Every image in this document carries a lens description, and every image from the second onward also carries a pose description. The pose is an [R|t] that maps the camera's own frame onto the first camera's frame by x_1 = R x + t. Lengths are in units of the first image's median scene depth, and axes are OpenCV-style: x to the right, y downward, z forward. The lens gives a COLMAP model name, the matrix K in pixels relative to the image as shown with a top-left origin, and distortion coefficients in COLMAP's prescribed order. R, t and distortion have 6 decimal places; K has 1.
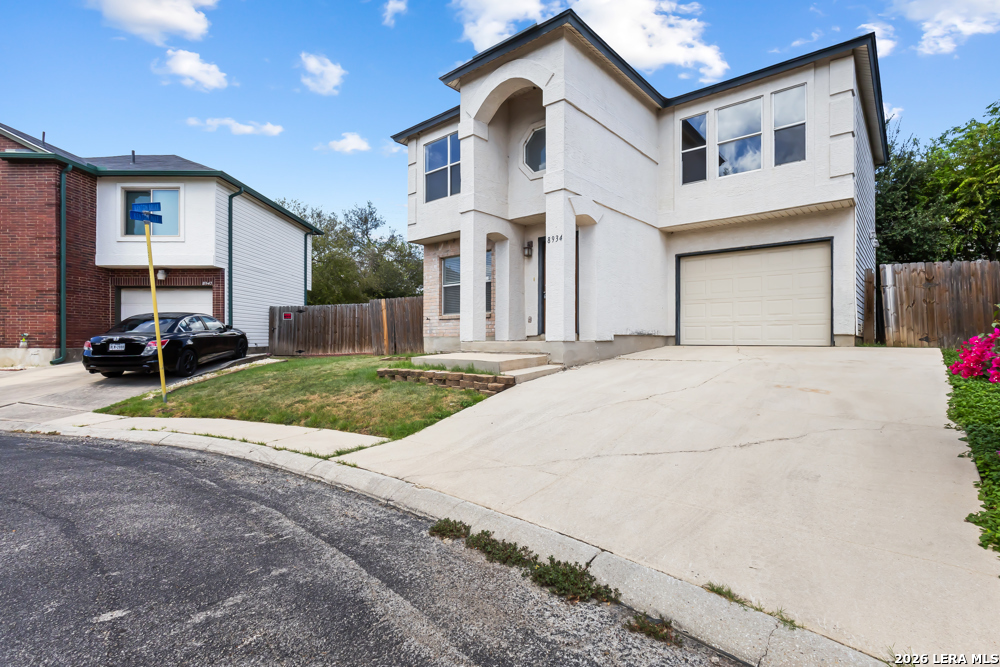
lens RADIAL K [[500.0, 0, 500.0], [0, 500.0, 333.5], [0, 0, 1]] dist [0.002117, 0.000167]
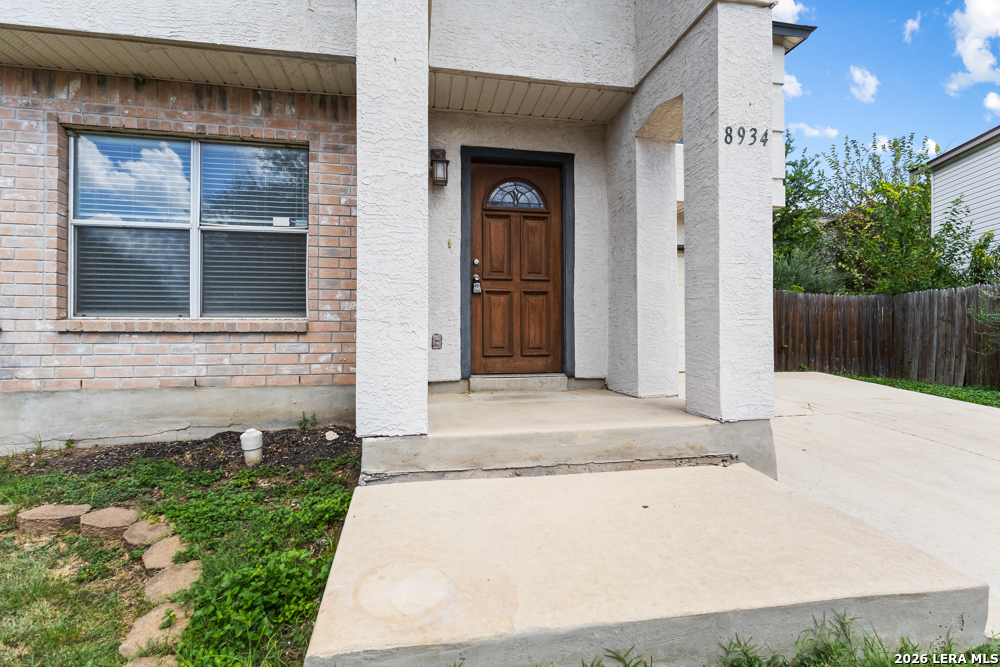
lens RADIAL K [[456.2, 0, 505.2], [0, 456.2, 333.3], [0, 0, 1]] dist [0.000366, 0.000128]
pose [[0.611029, 0.002576, 0.791604, -0.202835], [-0.009783, 0.999943, 0.004298, -0.036756], [-0.791548, -0.010371, 0.611019, 0.736296]]
